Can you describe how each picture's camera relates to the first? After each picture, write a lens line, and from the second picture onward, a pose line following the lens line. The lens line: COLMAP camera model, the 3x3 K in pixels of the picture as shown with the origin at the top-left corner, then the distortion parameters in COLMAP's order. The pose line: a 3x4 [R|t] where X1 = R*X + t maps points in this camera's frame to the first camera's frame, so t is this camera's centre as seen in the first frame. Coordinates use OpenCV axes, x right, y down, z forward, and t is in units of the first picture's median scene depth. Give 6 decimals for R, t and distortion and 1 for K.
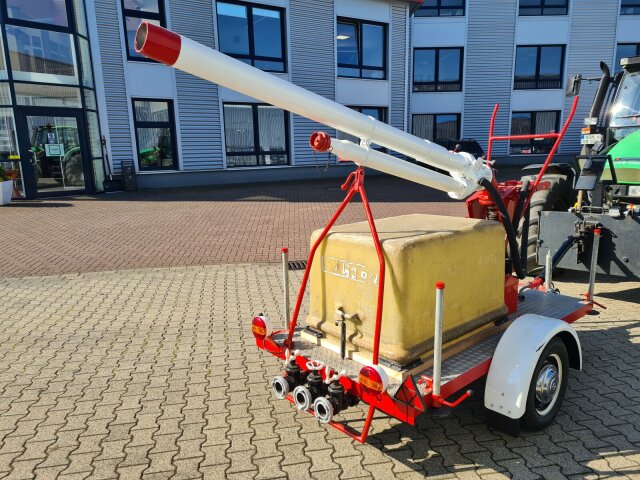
lens RADIAL K [[482.6, 0, 320.0], [0, 482.6, 240.0], [0, 0, 1]] dist [0.038922, -0.002719]
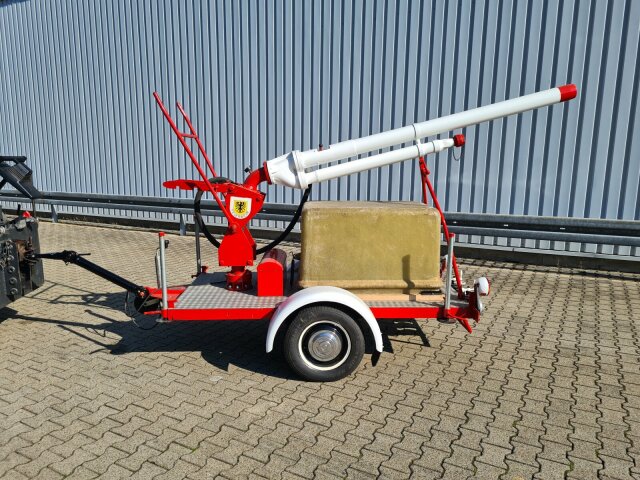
lens RADIAL K [[487.3, 0, 326.7], [0, 487.3, 237.4], [0, 0, 1]] dist [0.037231, -0.005461]
pose [[-0.773518, -0.085799, 0.627940, -0.480364], [0.125603, 0.950389, 0.284580, -0.281140], [-0.621204, 0.298998, -0.724366, 1.729739]]
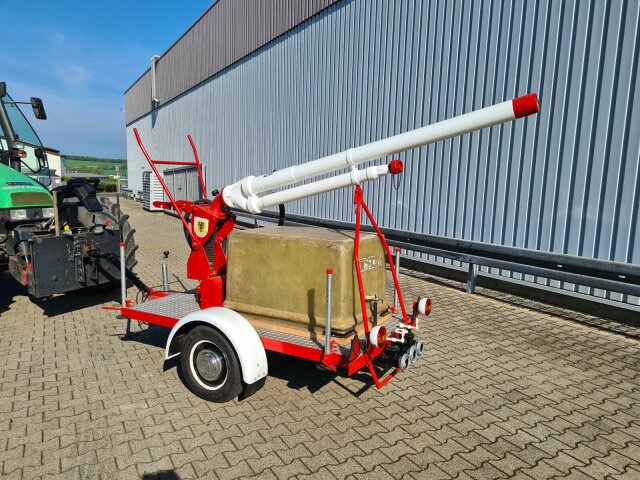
lens RADIAL K [[487.3, 0, 326.7], [0, 487.3, 237.4], [0, 0, 1]] dist [0.037231, -0.005461]
pose [[-0.322617, -0.098526, 0.941388, -0.872132], [0.161041, 0.974353, 0.157166, -0.175536], [-0.932729, 0.202307, -0.298477, 1.126918]]
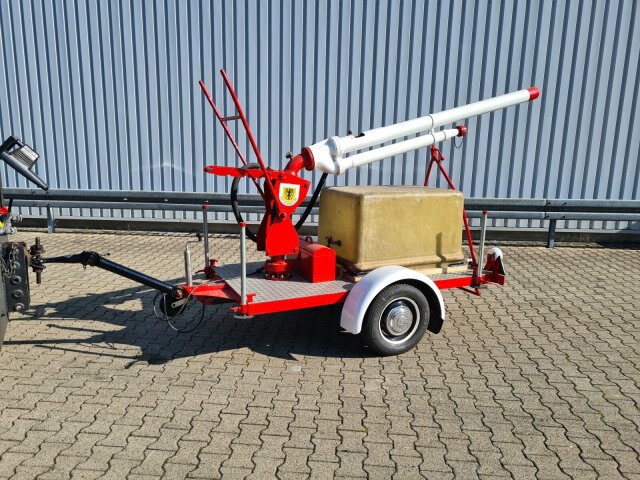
lens RADIAL K [[482.6, 0, 320.0], [0, 482.6, 240.0], [0, 0, 1]] dist [0.038922, -0.002719]
pose [[-0.962986, -0.047559, 0.265323, 0.001779], [0.049948, 0.935781, 0.349025, -0.328385], [-0.264884, 0.349359, -0.898769, 1.998191]]
